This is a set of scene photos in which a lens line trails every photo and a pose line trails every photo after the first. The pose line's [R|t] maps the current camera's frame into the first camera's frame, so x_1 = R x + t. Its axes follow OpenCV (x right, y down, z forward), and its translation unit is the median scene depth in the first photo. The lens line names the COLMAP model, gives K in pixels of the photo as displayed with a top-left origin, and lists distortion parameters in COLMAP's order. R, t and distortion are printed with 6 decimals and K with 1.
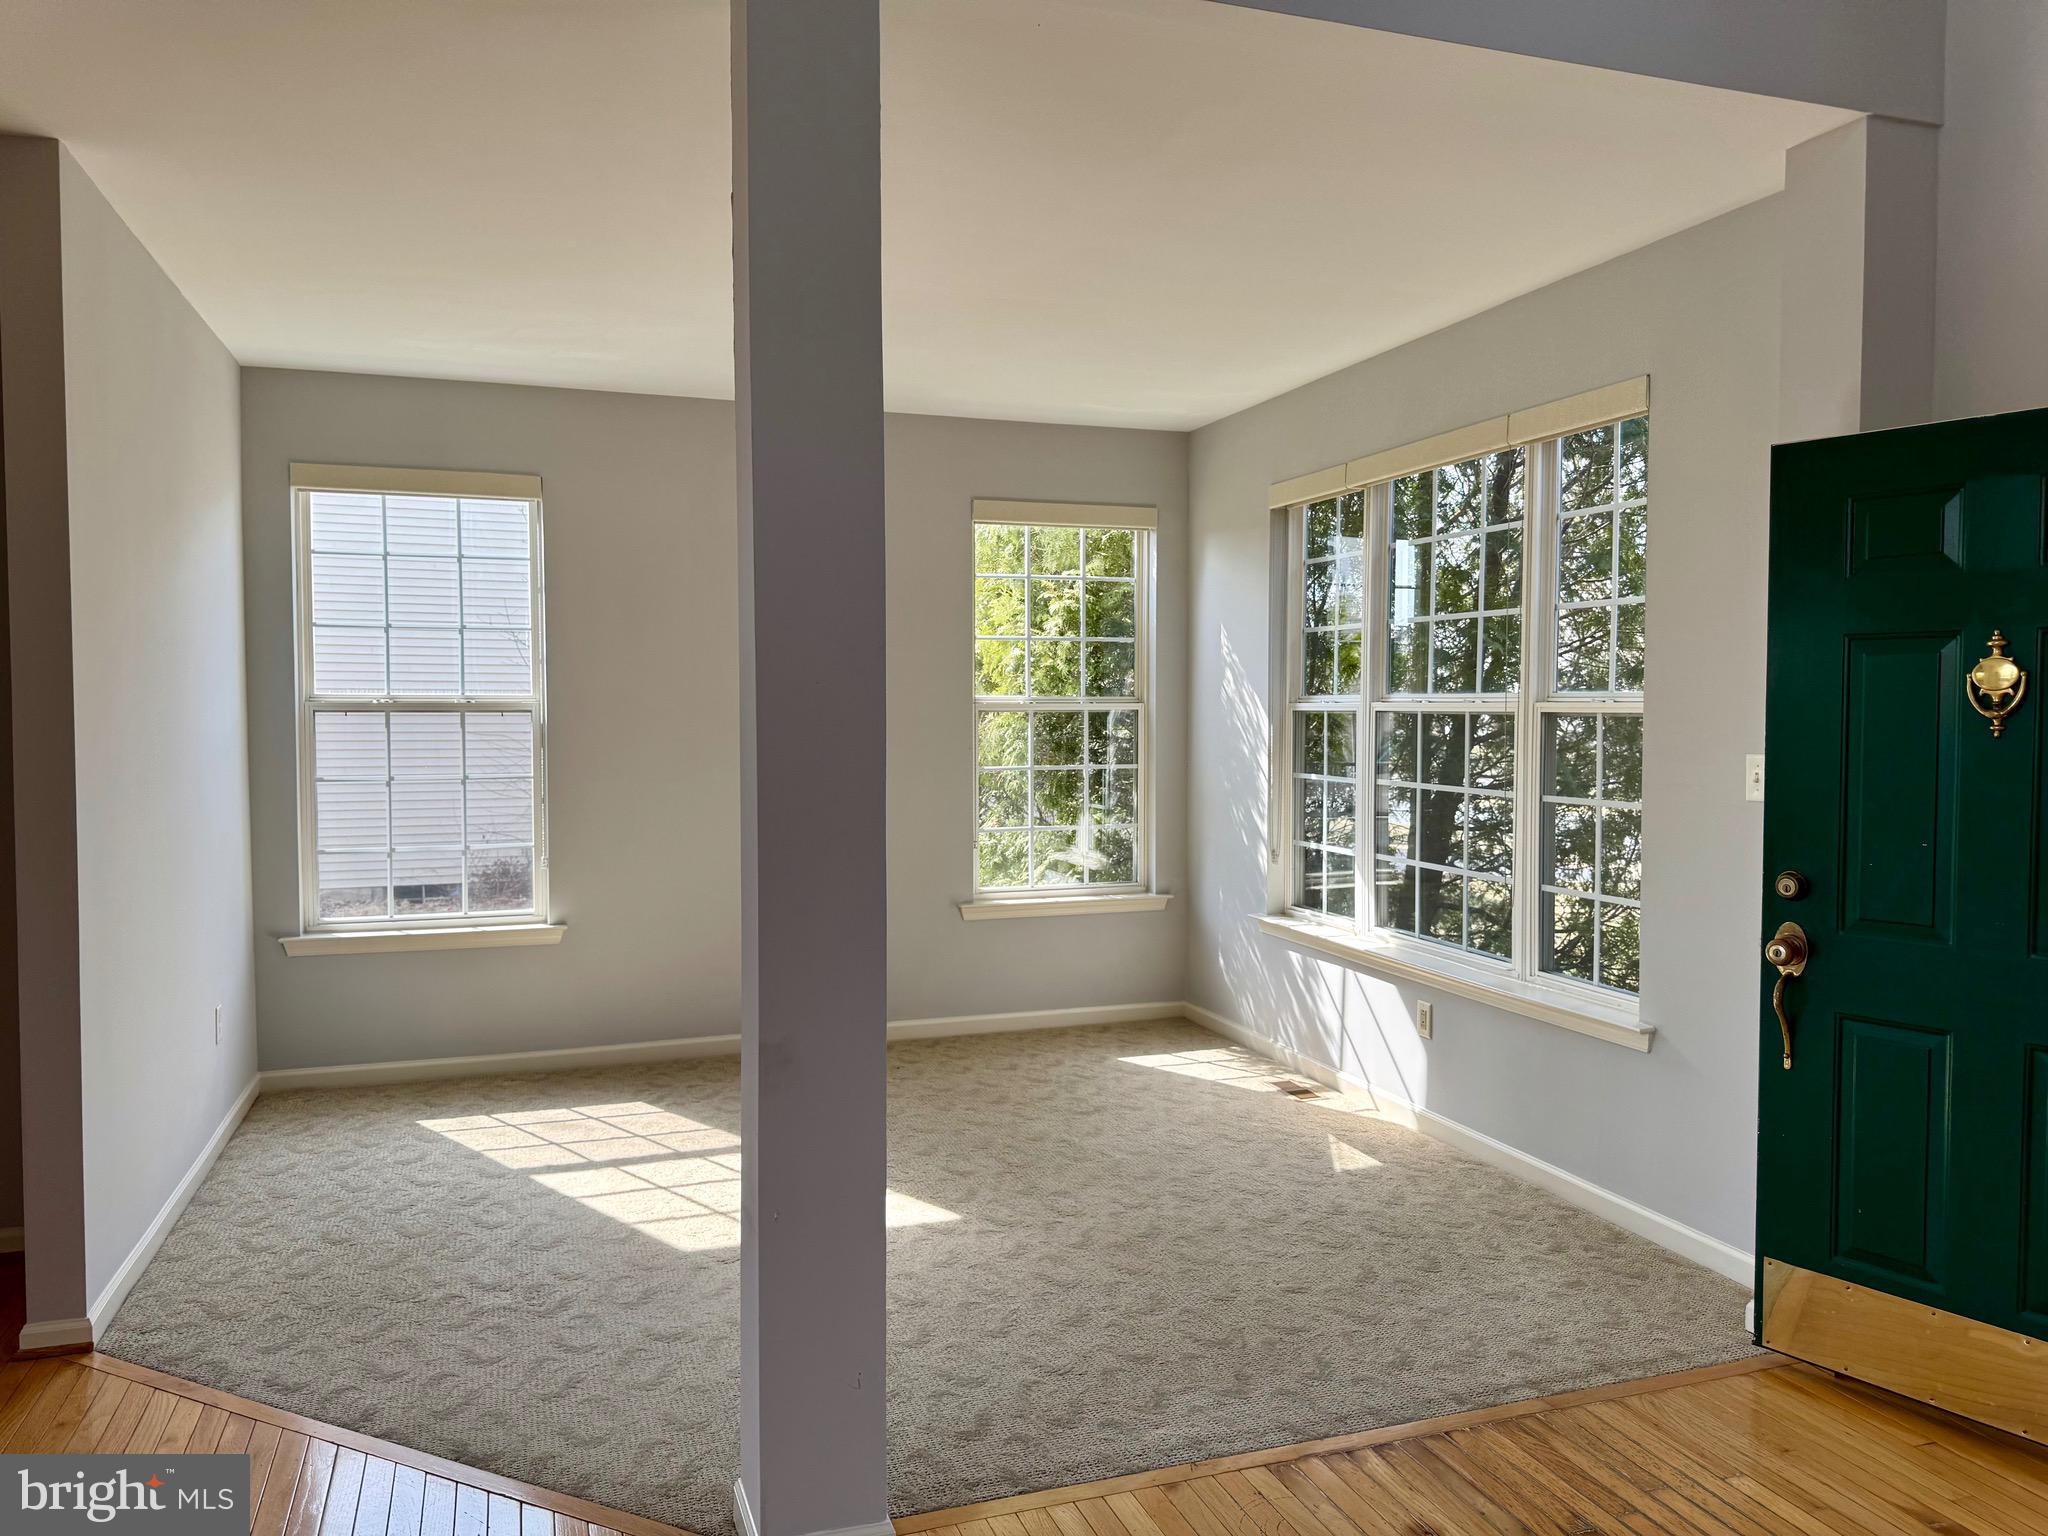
lens RADIAL K [[1450.5, 0, 1030.0], [0, 1450.5, 775.7], [0, 0, 1]] dist [0.121697, -0.153462]
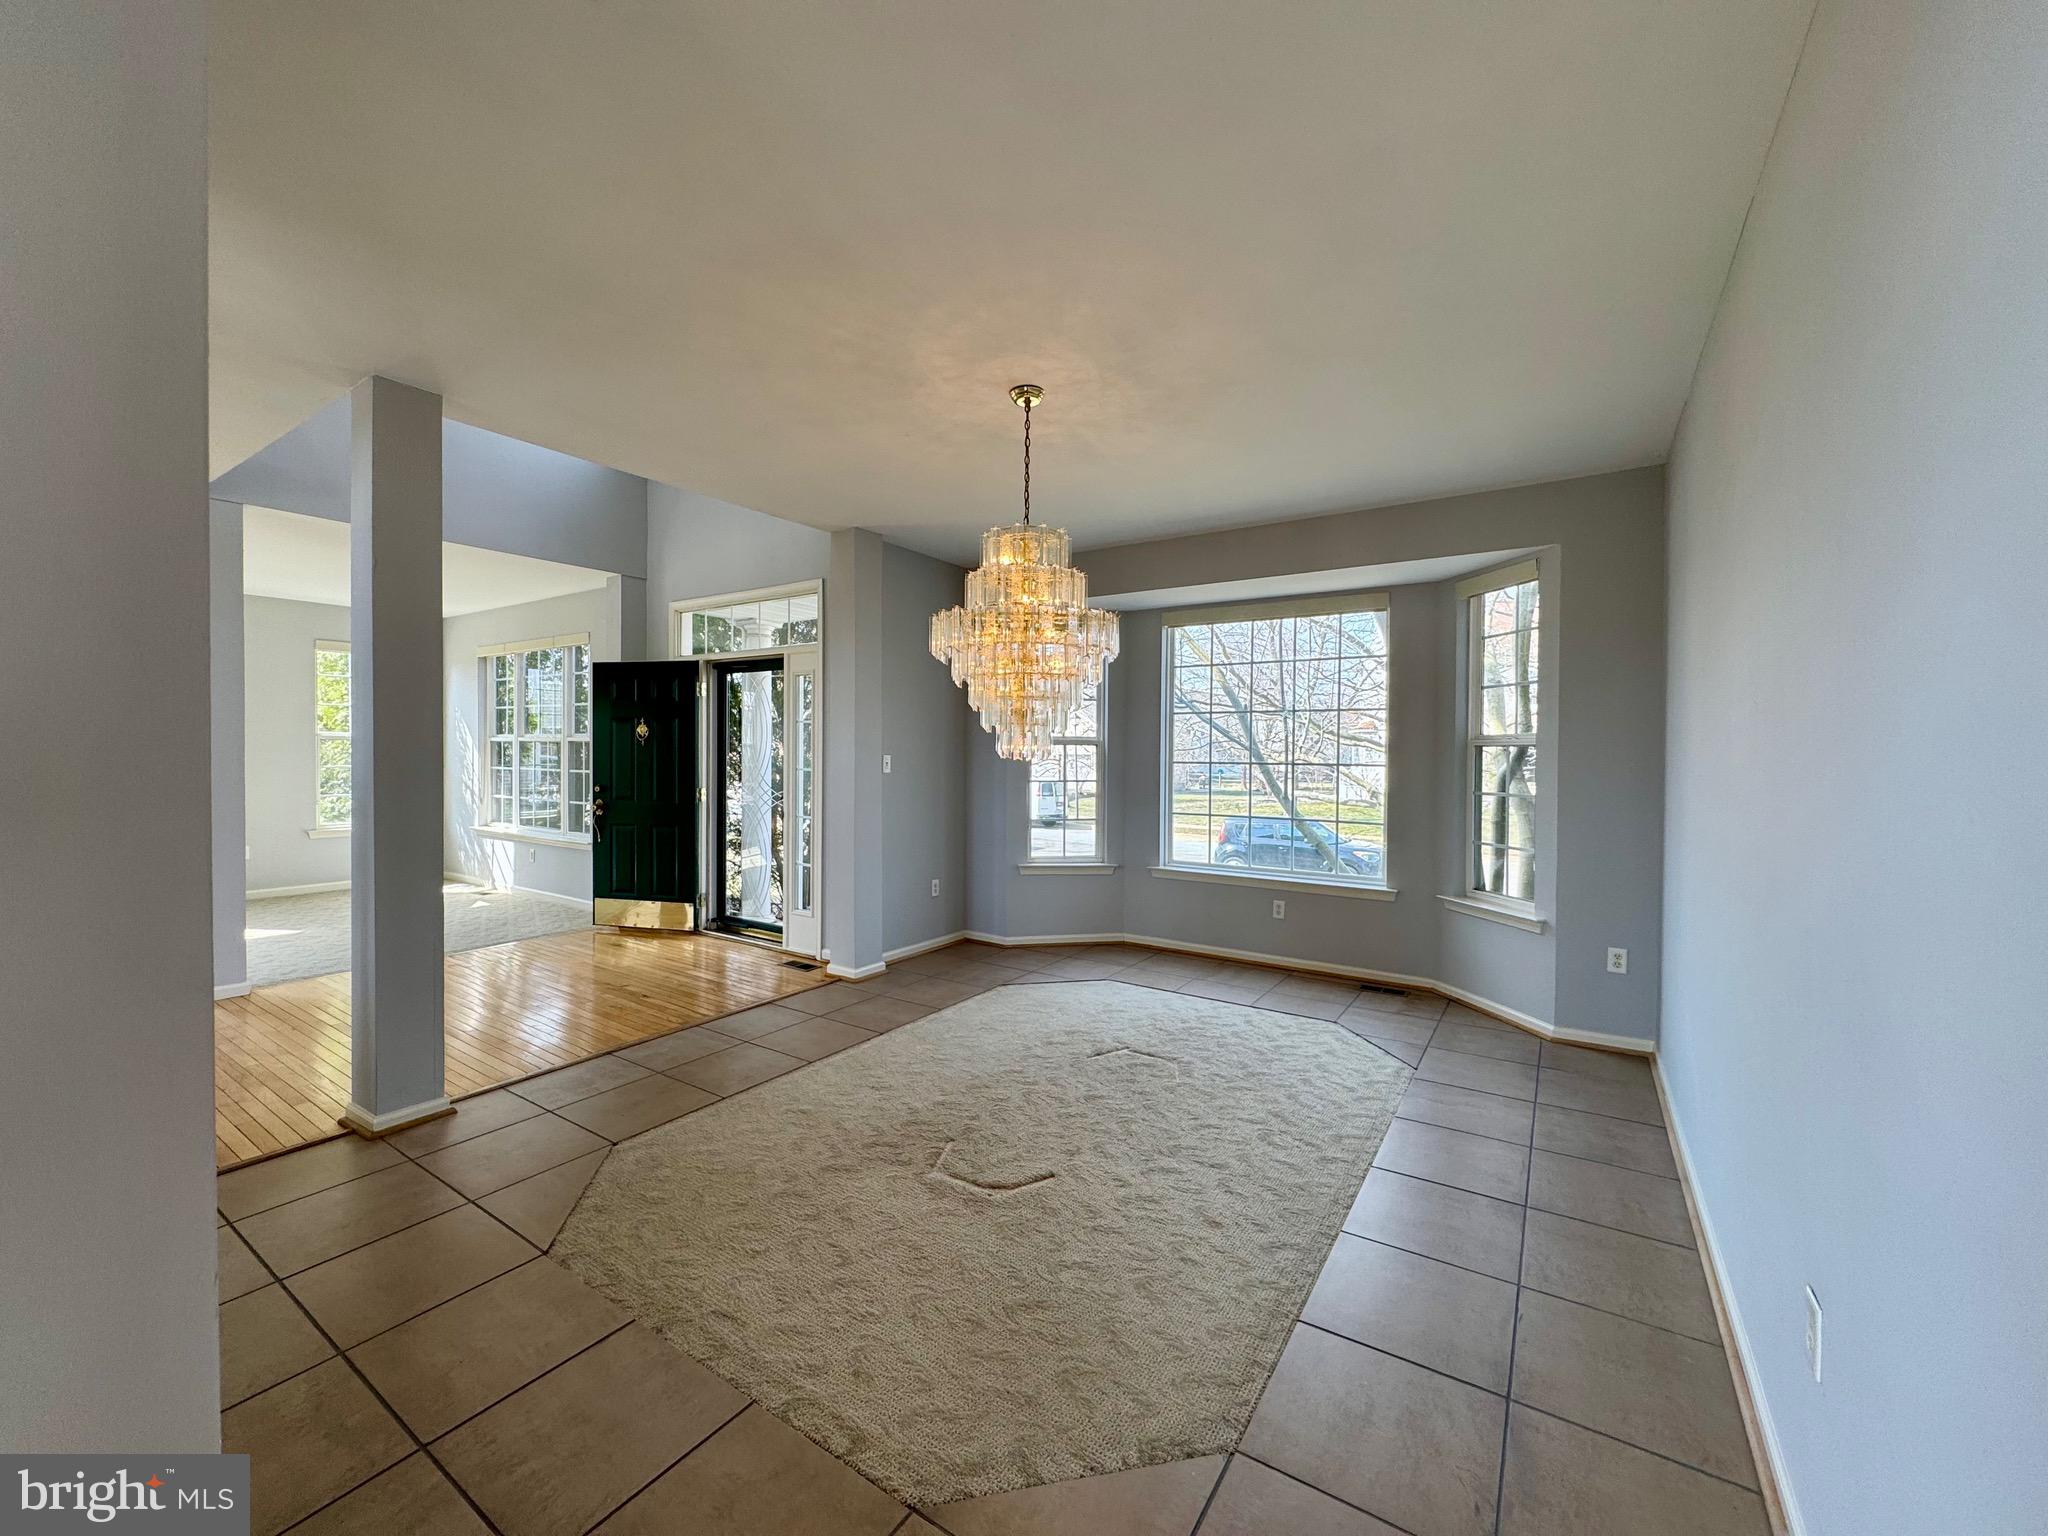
lens RADIAL K [[806.6, 0, 1028.6], [0, 806.6, 757.3], [0, 0, 1]] dist [0.001185, 0.000086]
pose [[0.800904, 0.000856, 0.598792, 0.147288], [0.021249, 0.999329, -0.029850, 0.062661], [-0.598416, 0.036630, 0.800348, -0.919825]]
